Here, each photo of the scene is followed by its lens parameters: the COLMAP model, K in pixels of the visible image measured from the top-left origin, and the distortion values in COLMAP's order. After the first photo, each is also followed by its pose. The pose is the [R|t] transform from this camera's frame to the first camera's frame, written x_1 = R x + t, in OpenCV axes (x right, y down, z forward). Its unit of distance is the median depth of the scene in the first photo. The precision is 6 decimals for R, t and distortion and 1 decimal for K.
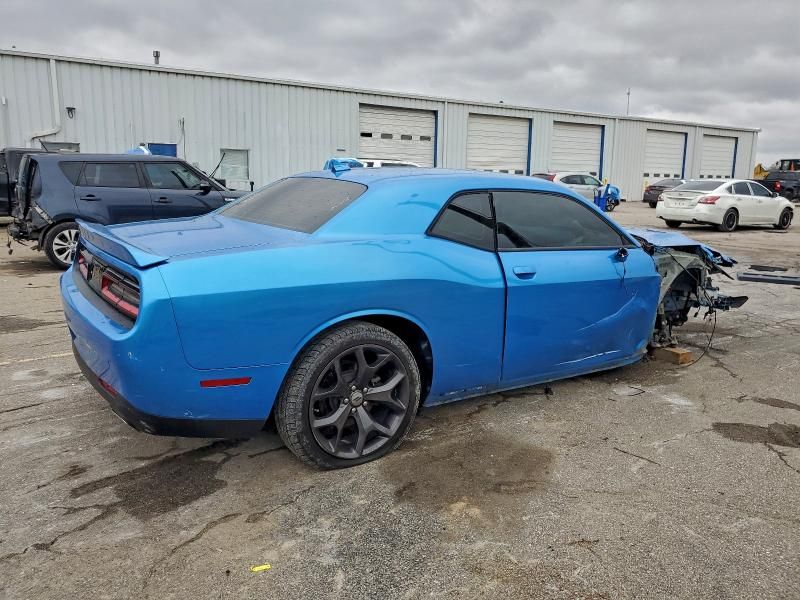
lens RADIAL K [[601.4, 0, 400.0], [0, 601.4, 300.0], [0, 0, 1]] dist [0.012599, 0.000245]
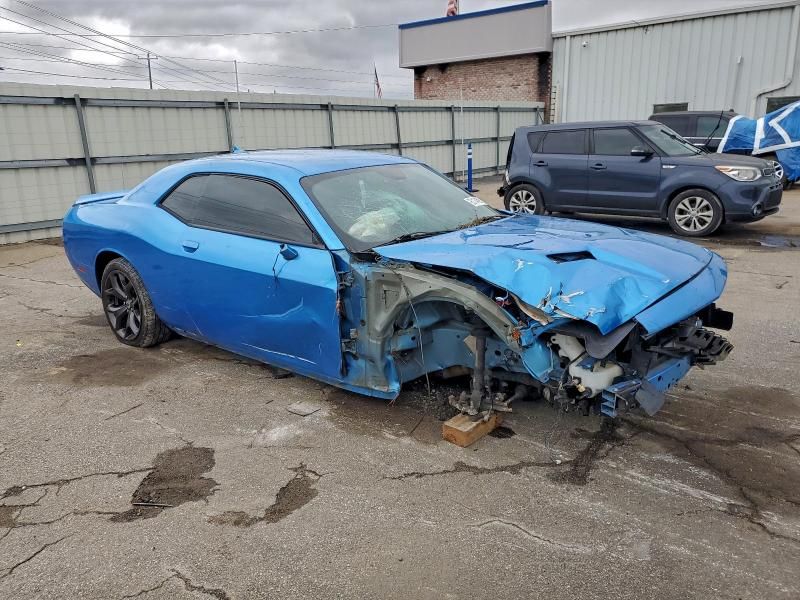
lens RADIAL K [[622.1, 0, 400.0], [0, 622.1, 300.0], [0, 0, 1]] dist [0.012145, 0.000689]
pose [[0.302633, 0.218797, -0.927654, 1.314388], [-0.156839, 0.971458, 0.177962, -0.199533], [0.940114, 0.091635, 0.328312, 0.880523]]
